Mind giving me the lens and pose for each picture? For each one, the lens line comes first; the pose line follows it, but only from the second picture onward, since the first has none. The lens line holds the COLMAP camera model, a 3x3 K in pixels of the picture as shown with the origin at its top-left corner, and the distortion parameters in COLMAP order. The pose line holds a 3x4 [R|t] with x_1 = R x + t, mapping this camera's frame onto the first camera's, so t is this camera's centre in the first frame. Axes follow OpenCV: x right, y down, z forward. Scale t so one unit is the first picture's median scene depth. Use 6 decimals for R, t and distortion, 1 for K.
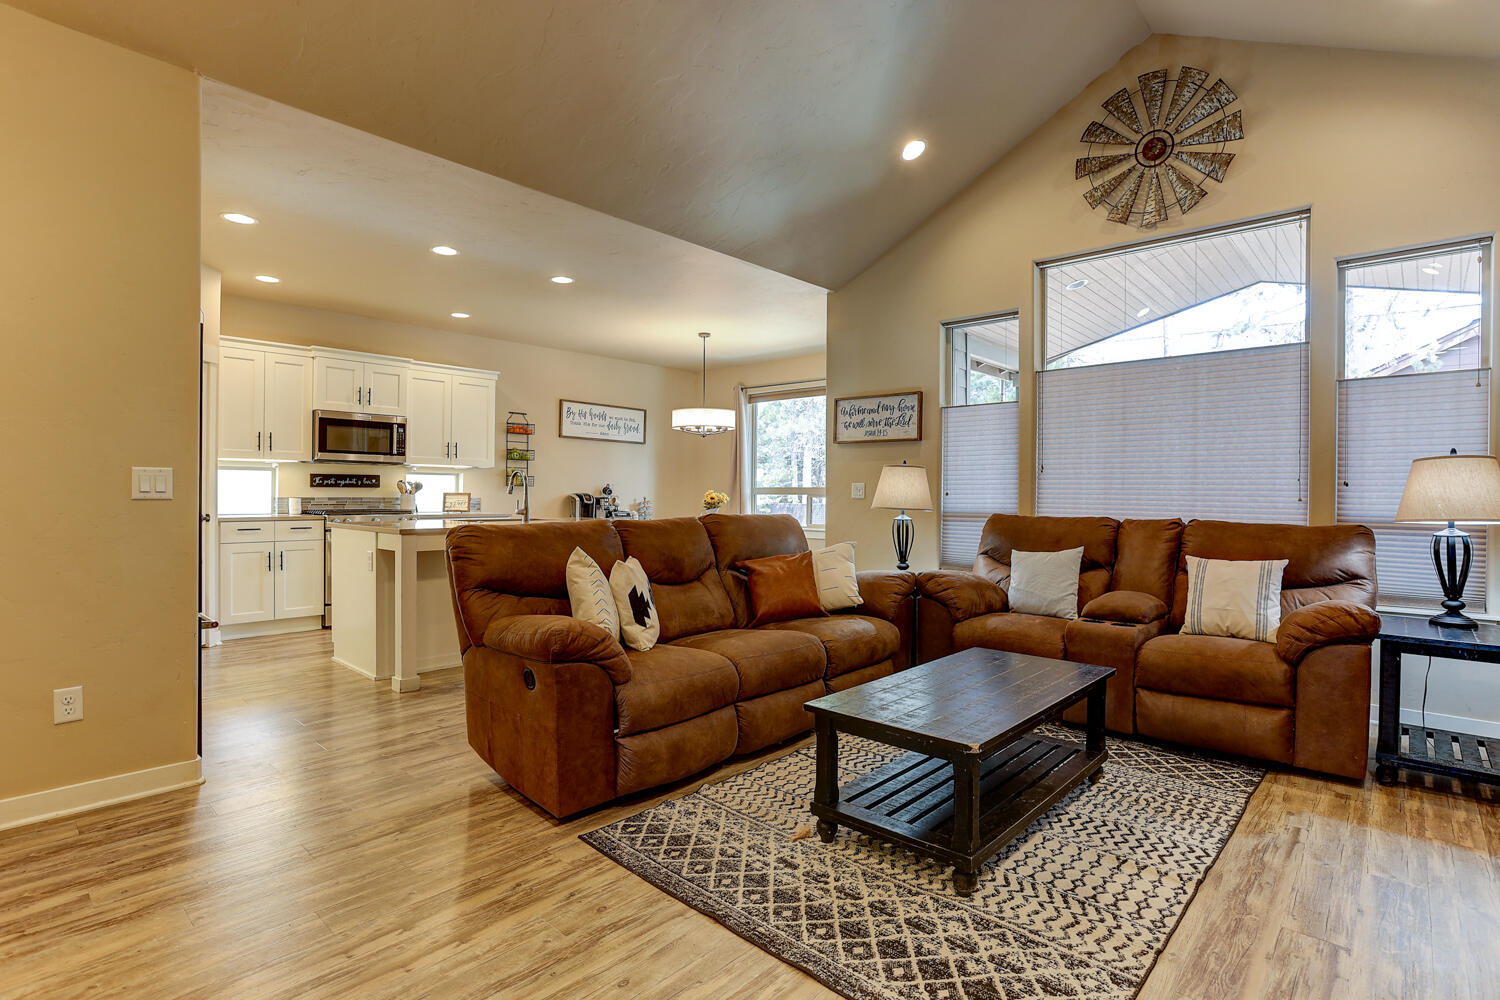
lens RADIAL K [[752.6, 0, 740.6], [0, 752.6, 493.2], [0, 0, 1]] dist [-0.044320, 0.015480]
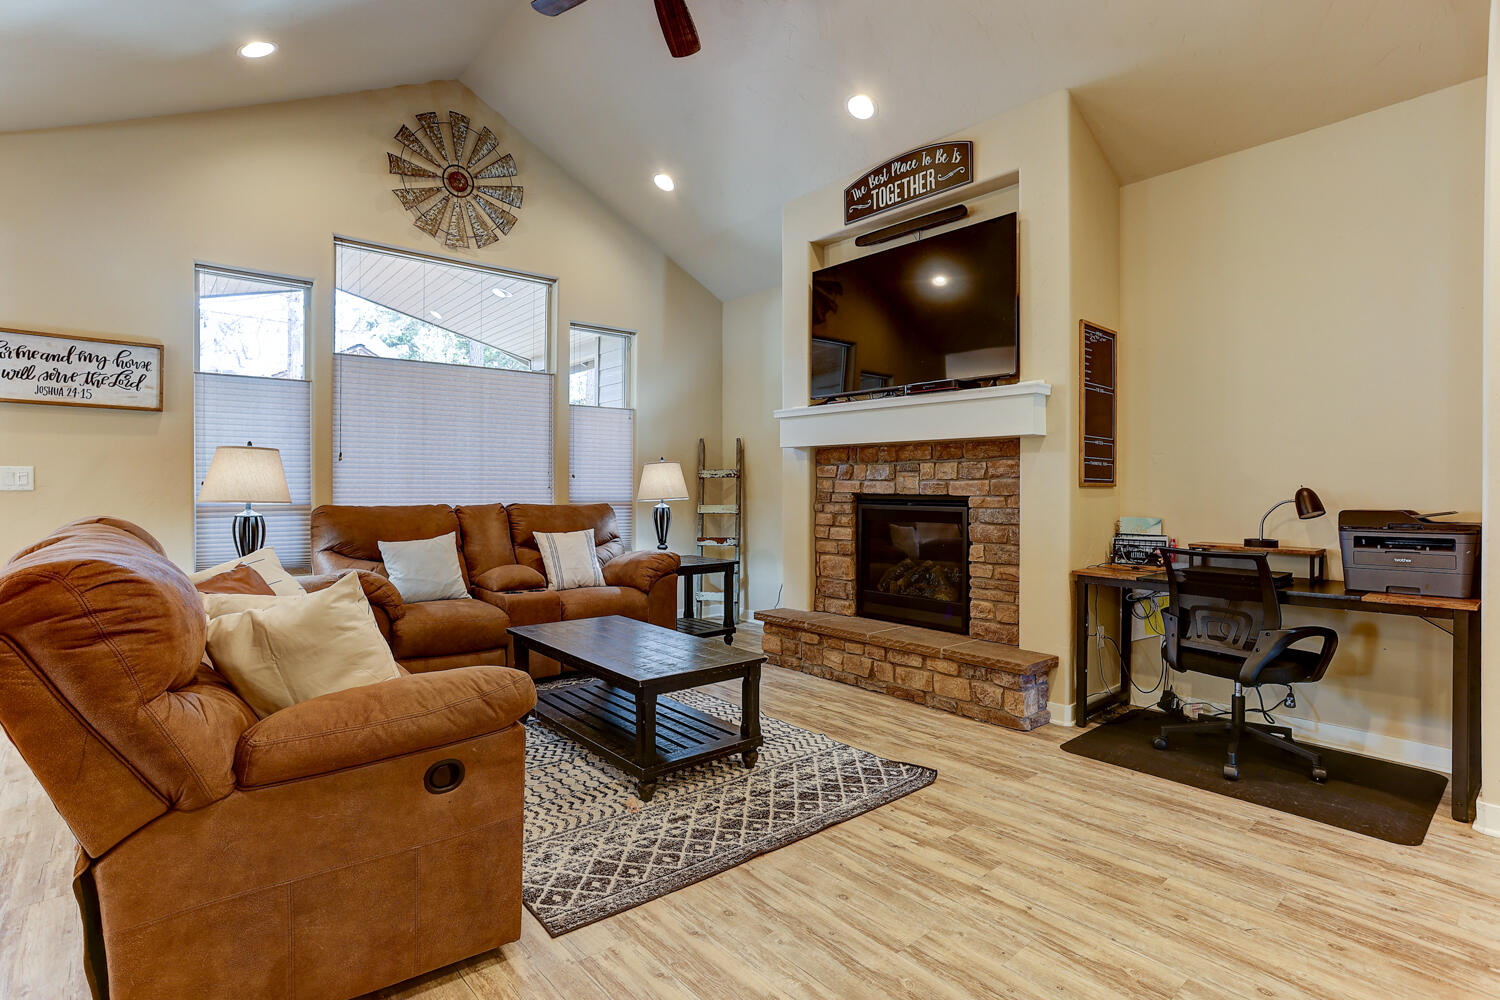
lens RADIAL K [[734.2, 0, 797.7], [0, 734.2, 485.5], [0, 0, 1]] dist [-0.028918, 0.007937]
pose [[0.072547, -0.004630, 0.997354, -0.378780], [-0.003199, 0.999983, 0.004875, -0.001960], [-0.997360, -0.003544, 0.072531, 0.281871]]
